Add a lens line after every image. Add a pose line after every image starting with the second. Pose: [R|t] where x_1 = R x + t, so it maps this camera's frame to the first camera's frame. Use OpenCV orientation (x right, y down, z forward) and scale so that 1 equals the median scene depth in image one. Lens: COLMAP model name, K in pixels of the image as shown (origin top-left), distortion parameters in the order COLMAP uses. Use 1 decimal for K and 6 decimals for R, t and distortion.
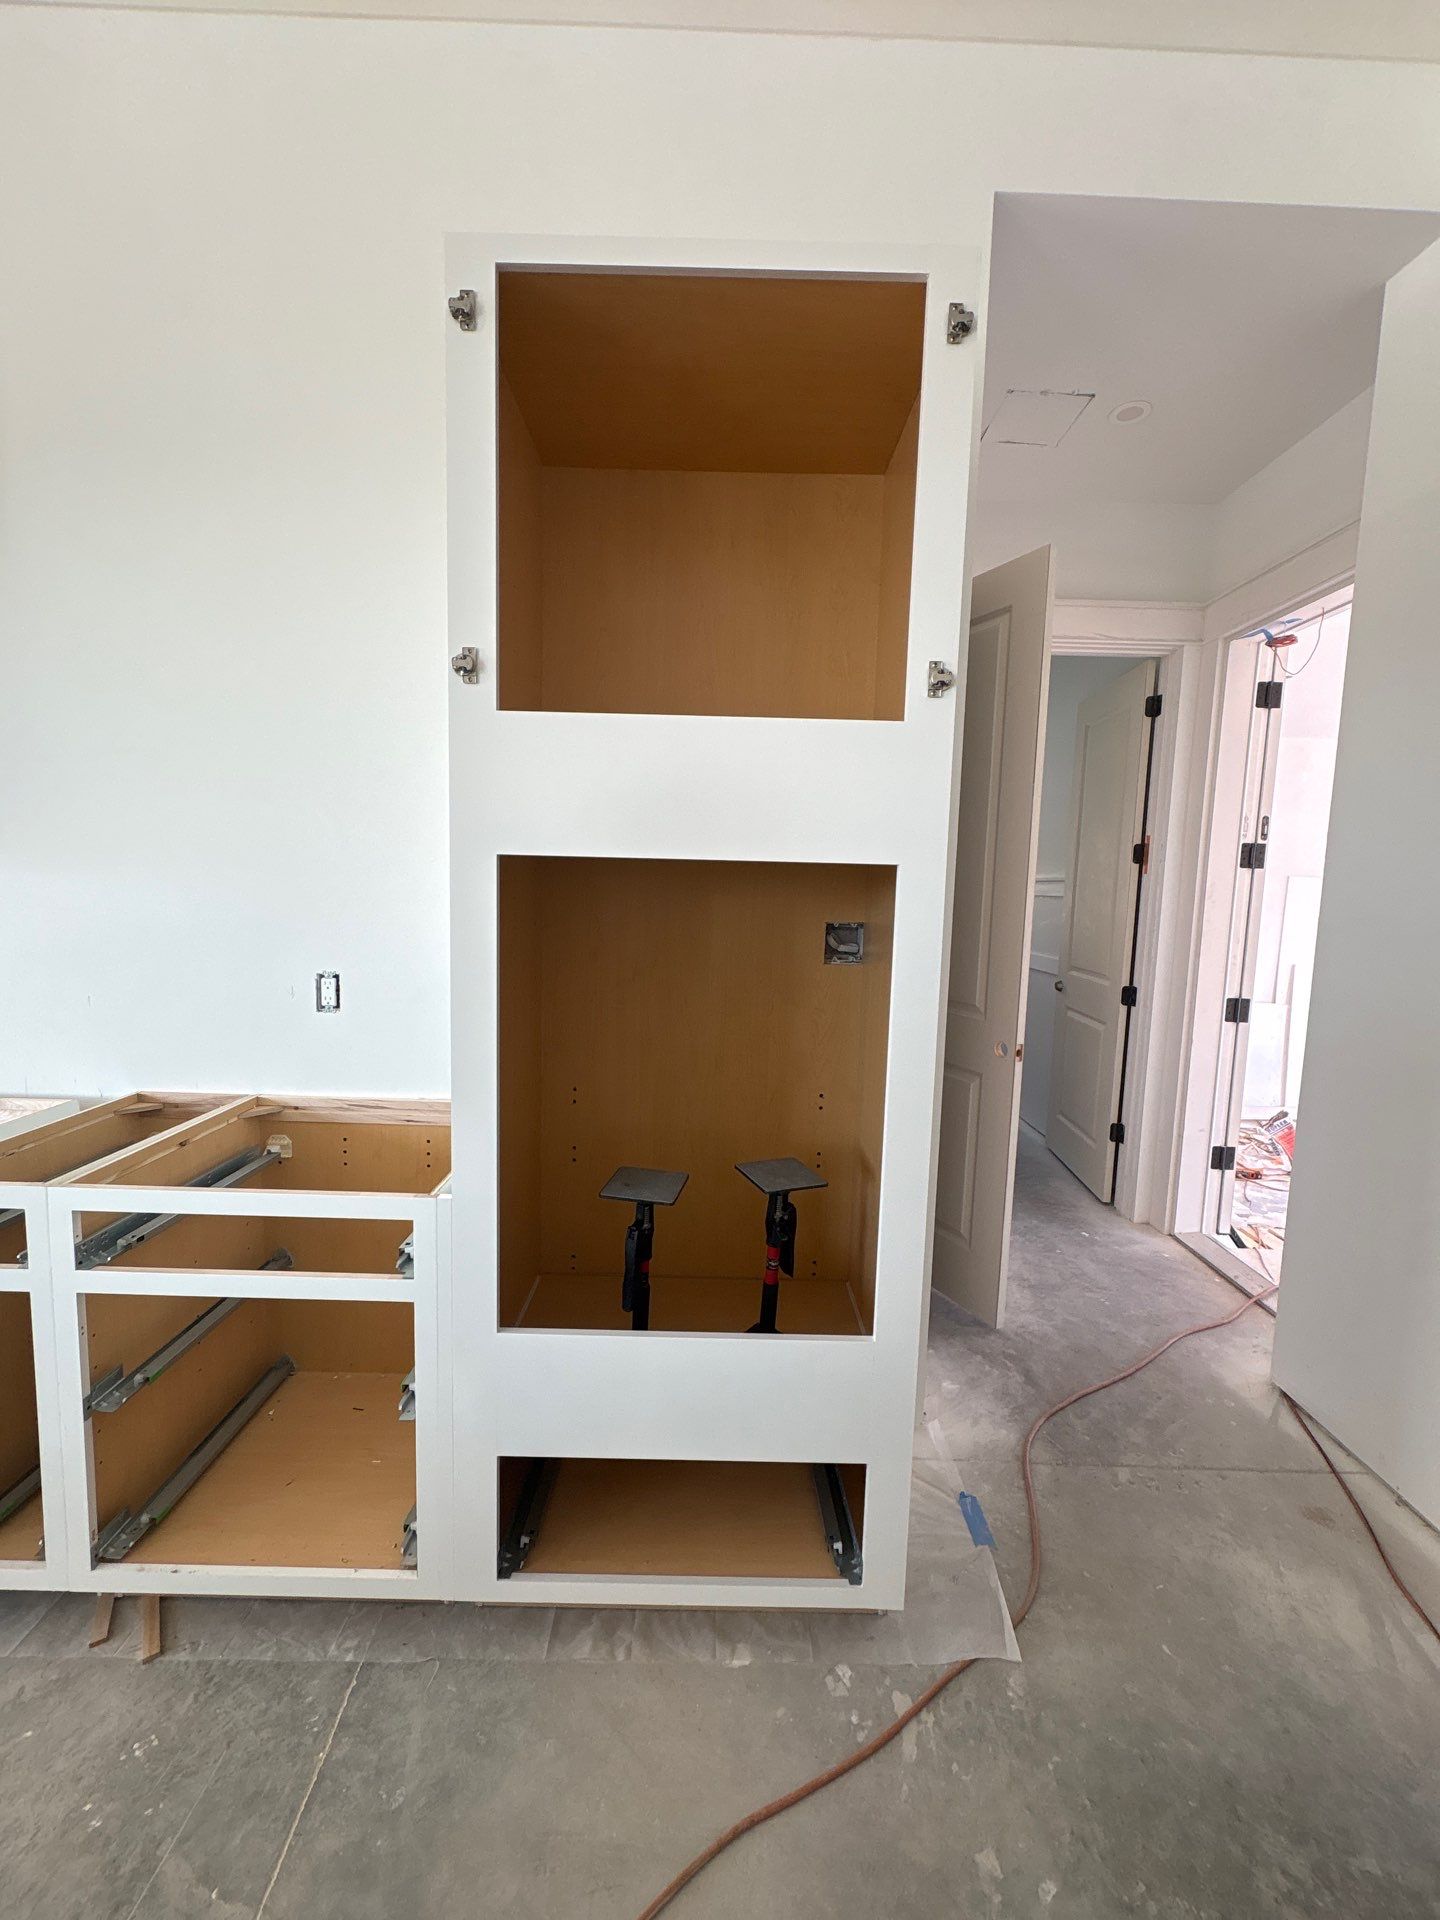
lens RADIAL K [[763.2, 0, 716.7], [0, 763.2, 962.2], [0, 0, 1]] dist [-0.000735, 0.000743]
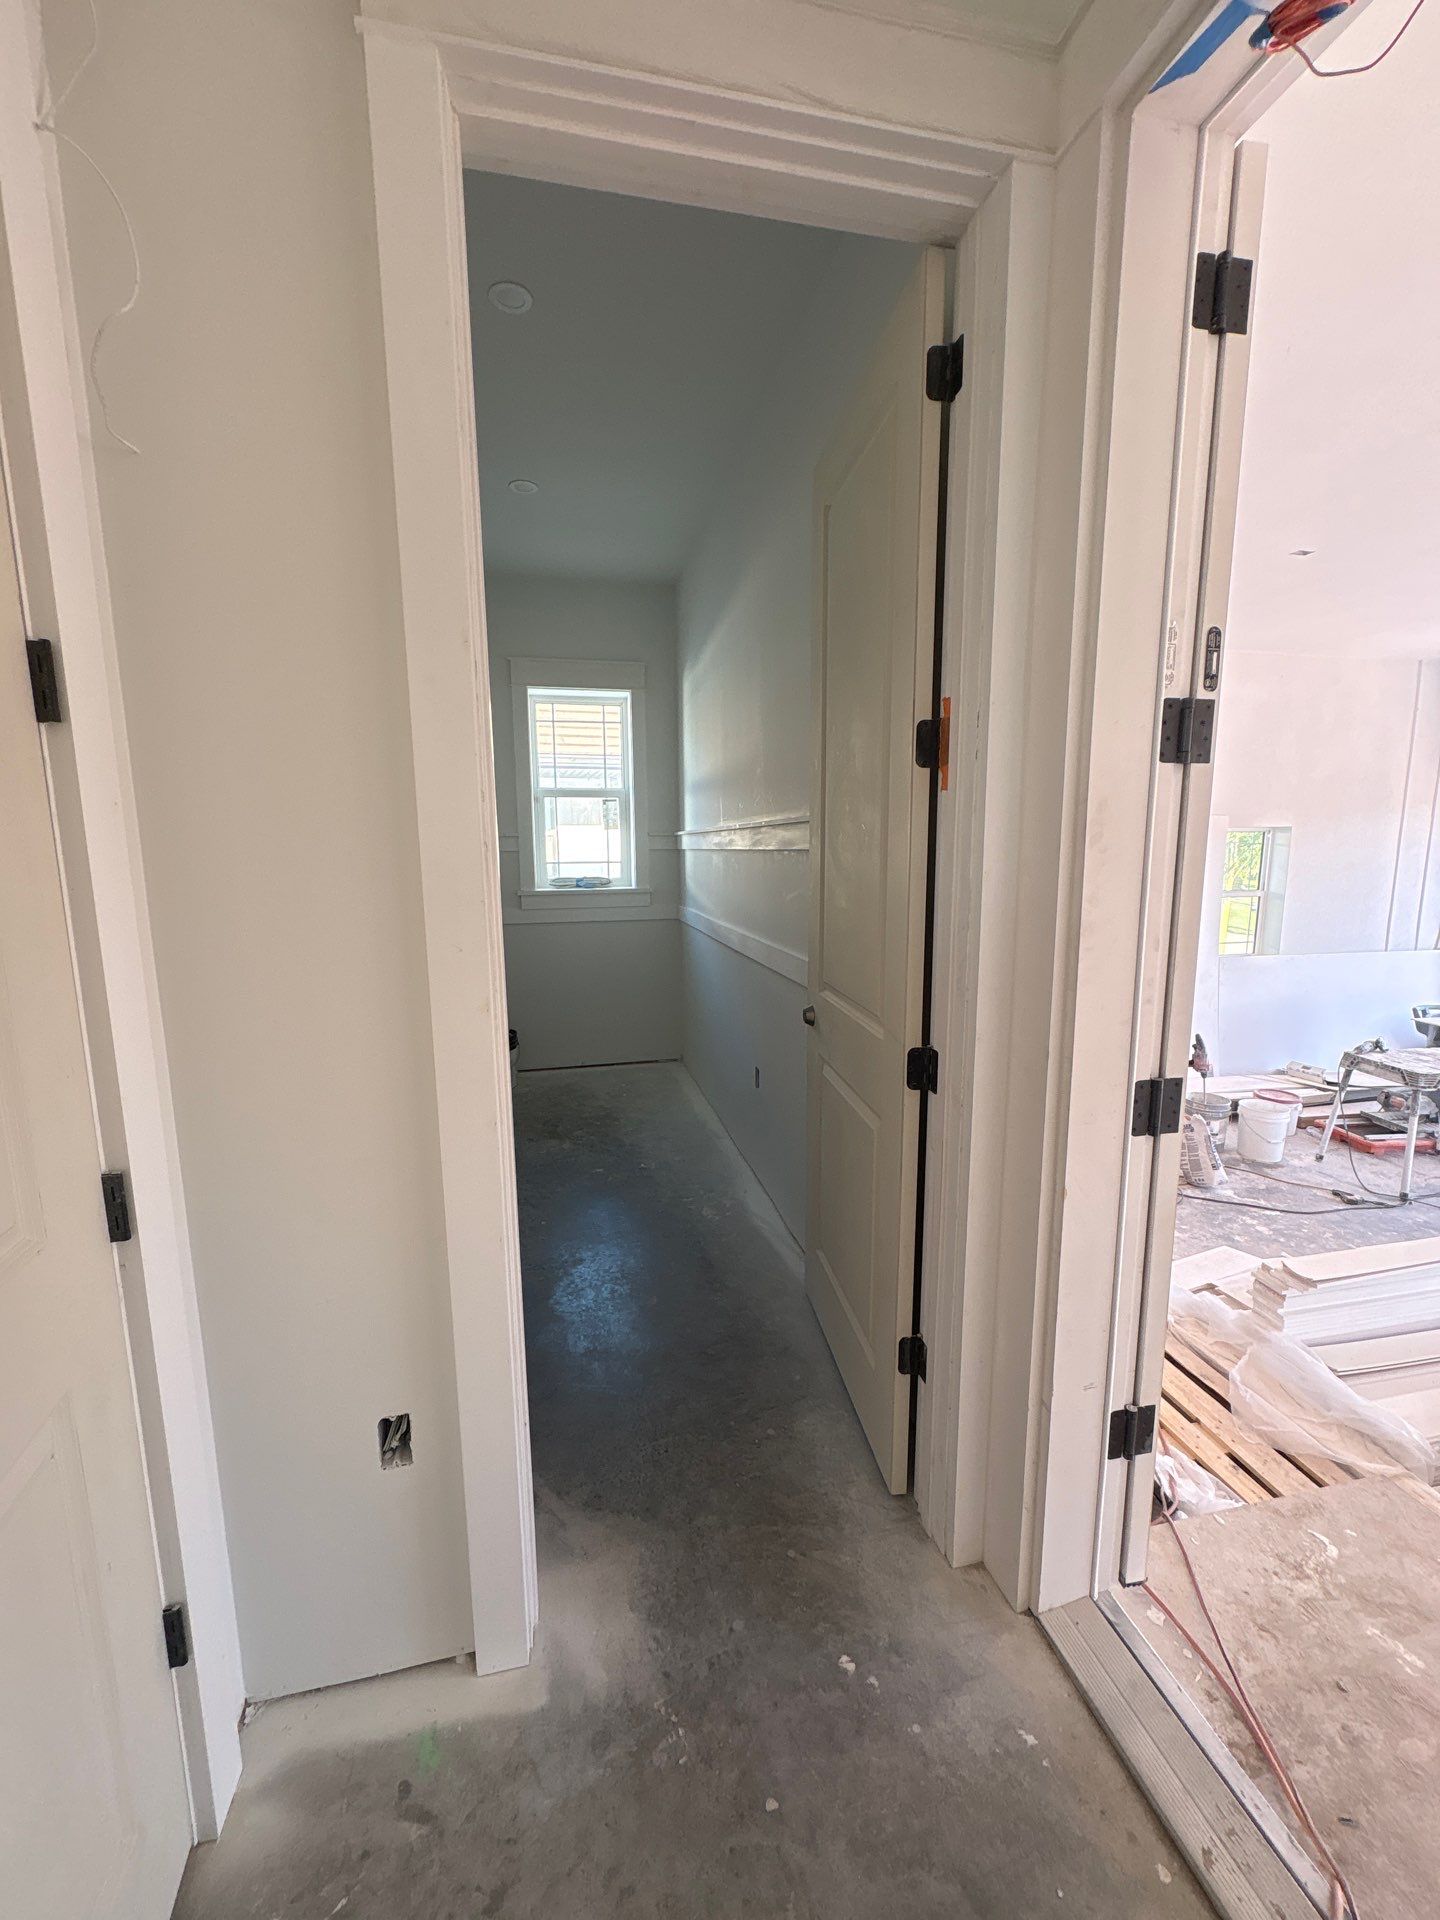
lens RADIAL K [[763.2, 0, 717.0], [0, 763.2, 966.5], [0, 0, 1]] dist [-0.000735, 0.000743]
pose [[0.975633, -0.072904, 0.206942, 0.358014], [0.060985, 0.996122, 0.063412, -0.054851], [-0.210762, -0.049246, 0.976296, 0.633004]]
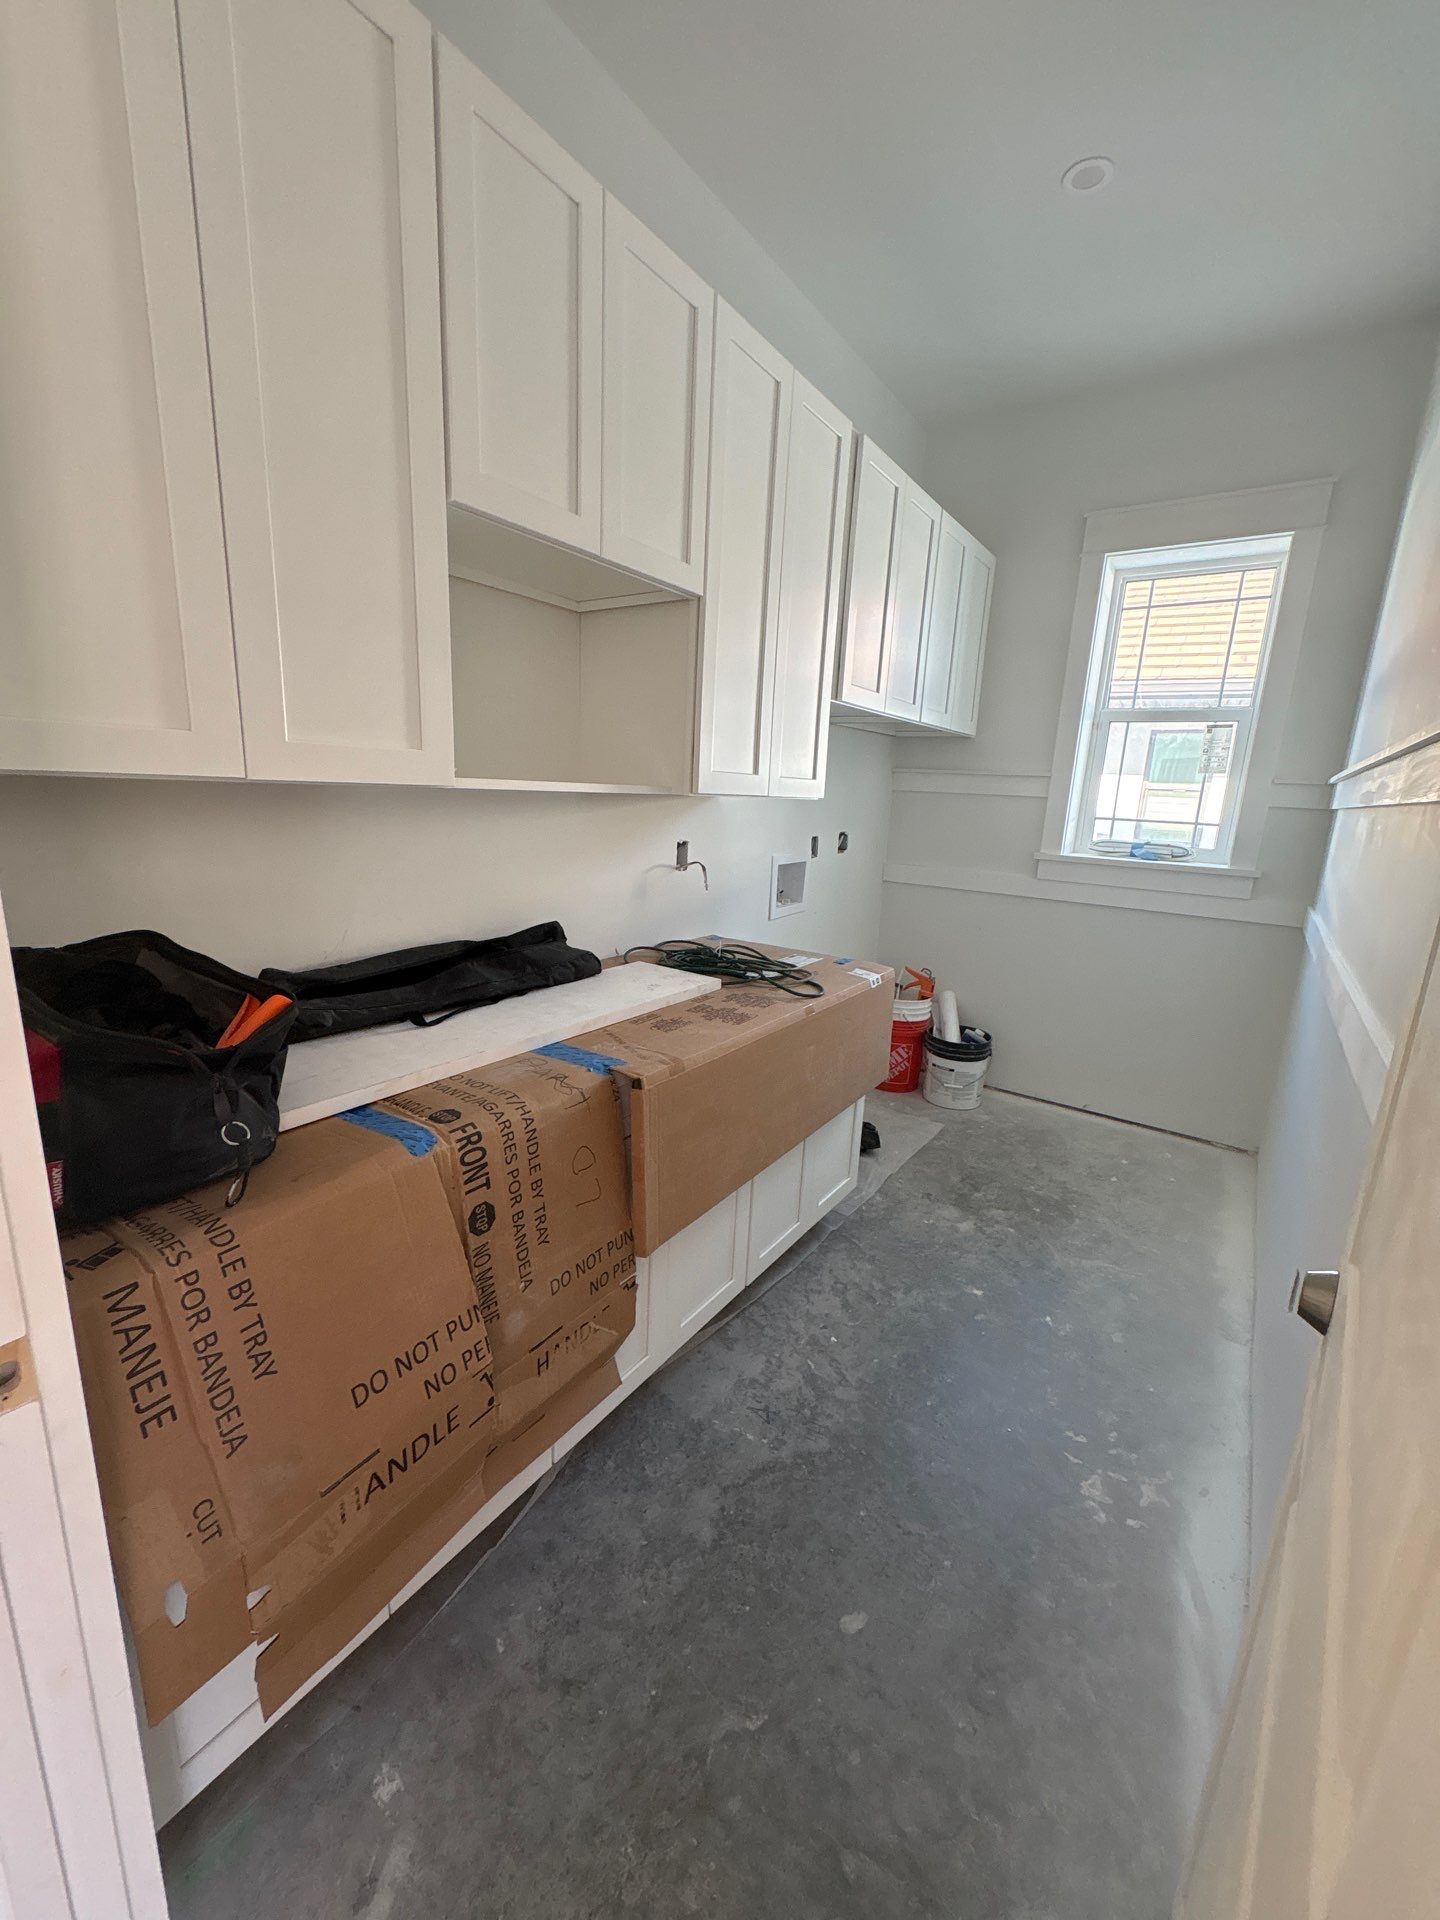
lens RADIAL K [[763.2, 0, 715.5], [0, 763.2, 963.6], [0, 0, 1]] dist [-0.000735, 0.000743]
pose [[0.818369, 0.134674, -0.558691, 0.549248], [-0.077338, 0.989119, 0.125146, -0.075284], [0.569466, -0.059208, 0.819880, 1.013124]]
